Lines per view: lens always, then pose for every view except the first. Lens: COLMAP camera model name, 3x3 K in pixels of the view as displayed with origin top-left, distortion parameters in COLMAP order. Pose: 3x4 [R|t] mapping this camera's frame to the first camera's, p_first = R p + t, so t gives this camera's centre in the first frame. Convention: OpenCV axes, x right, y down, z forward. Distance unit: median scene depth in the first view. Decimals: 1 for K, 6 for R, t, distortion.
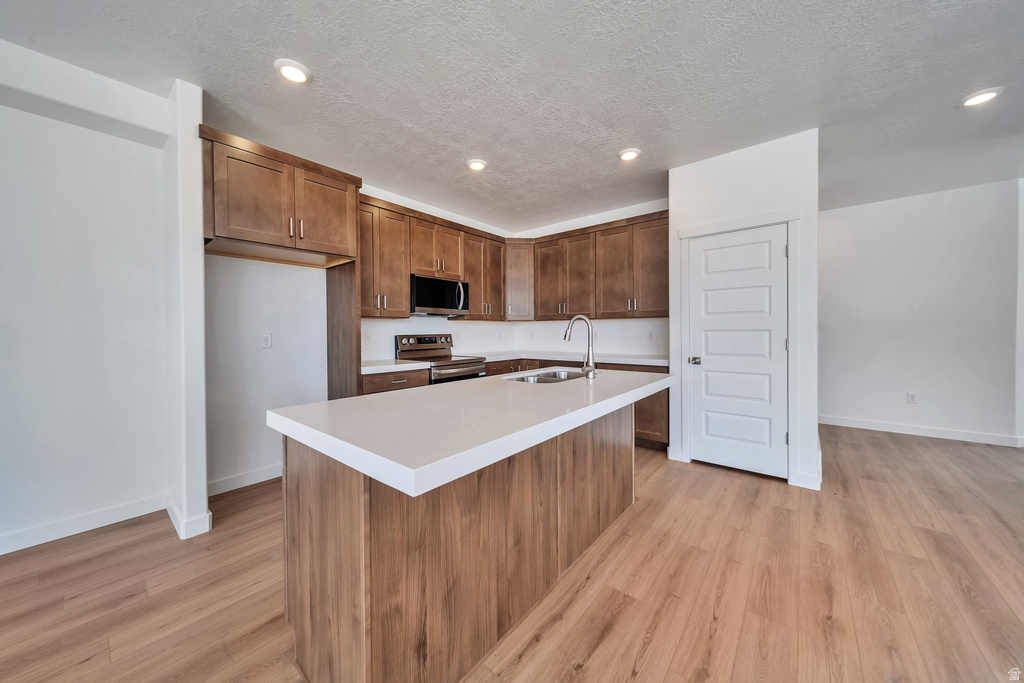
lens RADIAL K [[349.0, 0, 516.3], [0, 349.0, 335.8], [0, 0, 1]] dist [-0.002356, 0.000342]
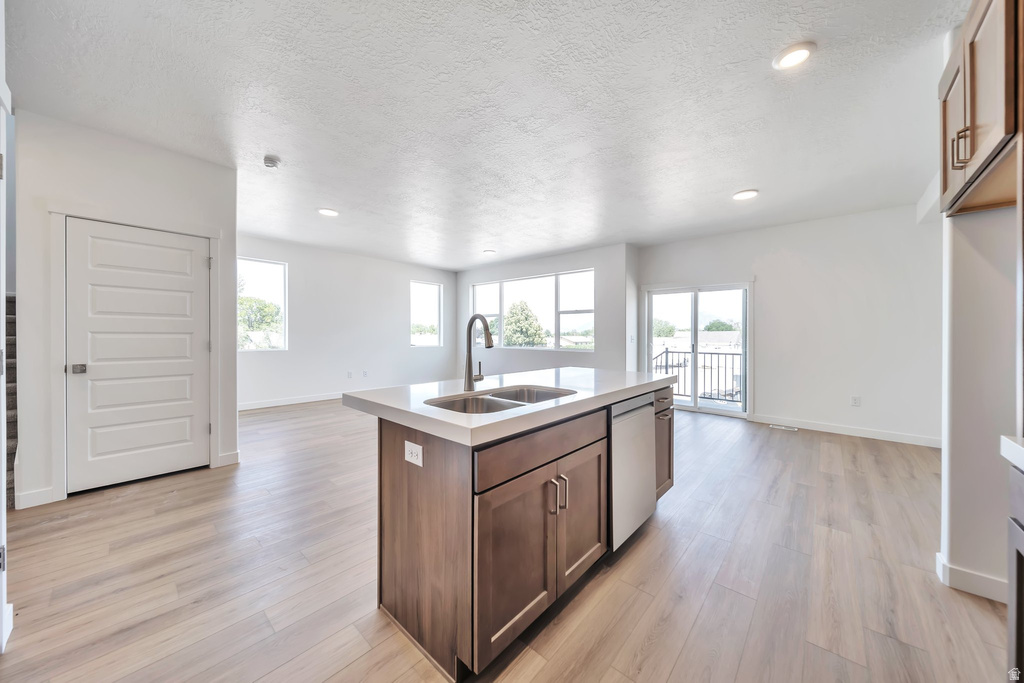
lens RADIAL K [[349.0, 0, 514.0], [0, 349.0, 333.6], [0, 0, 1]] dist [-0.002356, 0.000342]
pose [[-0.998896, -0.000659, 0.046976, 0.048823], [-0.000082, 0.999924, 0.012298, -0.018860], [-0.046980, 0.012280, -0.998820, 1.268021]]
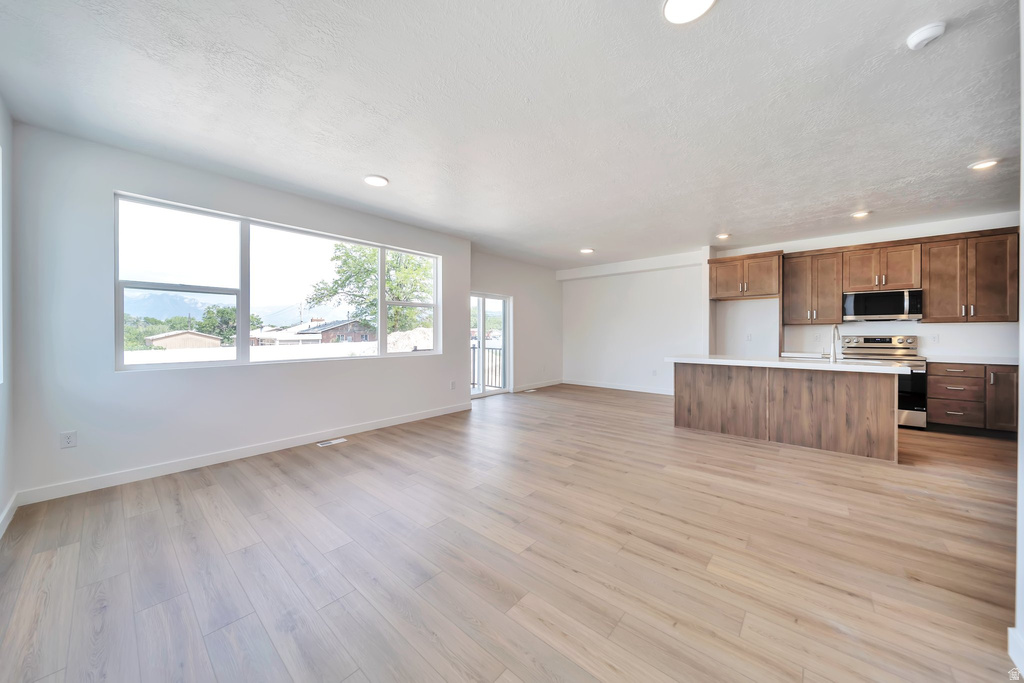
lens RADIAL K [[359.8, 0, 493.7], [0, 359.8, 332.3], [0, 0, 1]] dist [0.007409, -0.001794]
pose [[-0.054694, 0.004013, -0.998495, 1.418441], [-0.012635, 0.999909, 0.004711, -0.007523], [0.998423, 0.012874, -0.054638, -0.375112]]
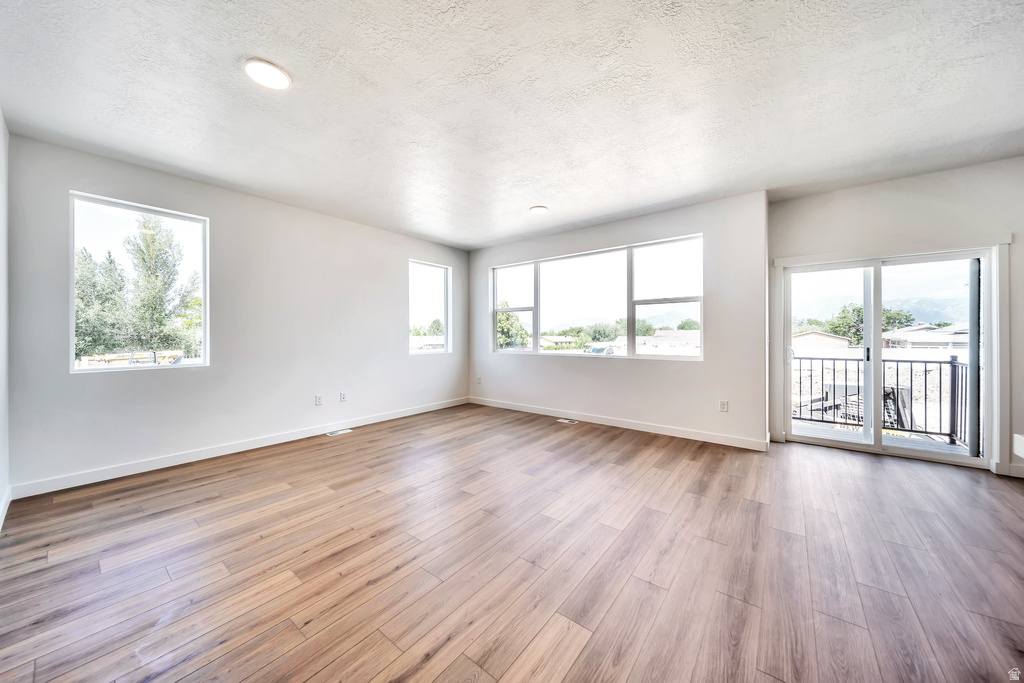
lens RADIAL K [[349.0, 0, 515.6], [0, 349.0, 332.6], [0, 0, 1]] dist [-0.002356, 0.000342]
pose [[-0.999751, 0.009520, -0.020181, 0.410816], [0.009361, 0.999925, 0.007955, -0.012568], [0.020255, 0.007764, -0.999765, 0.555571]]
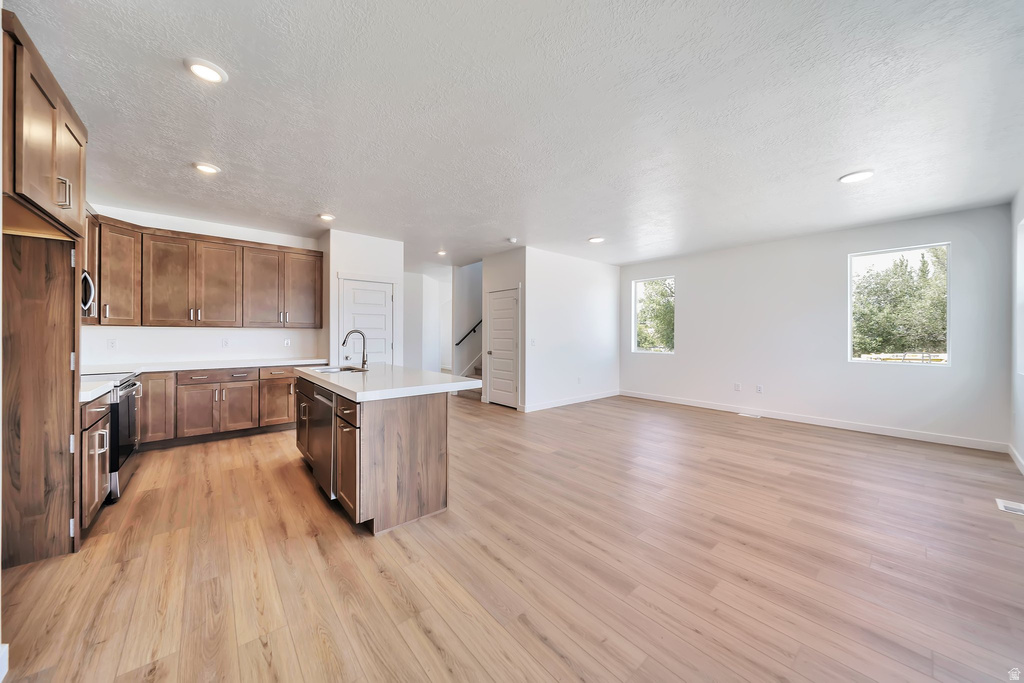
lens RADIAL K [[349.0, 0, 508.6], [0, 349.0, 333.4], [0, 0, 1]] dist [-0.002356, 0.000342]
pose [[0.174141, 0.011261, 0.984656, -0.915679], [0.008794, 0.999877, -0.012991, -0.012896], [-0.984682, 0.010921, 0.174020, 0.015988]]
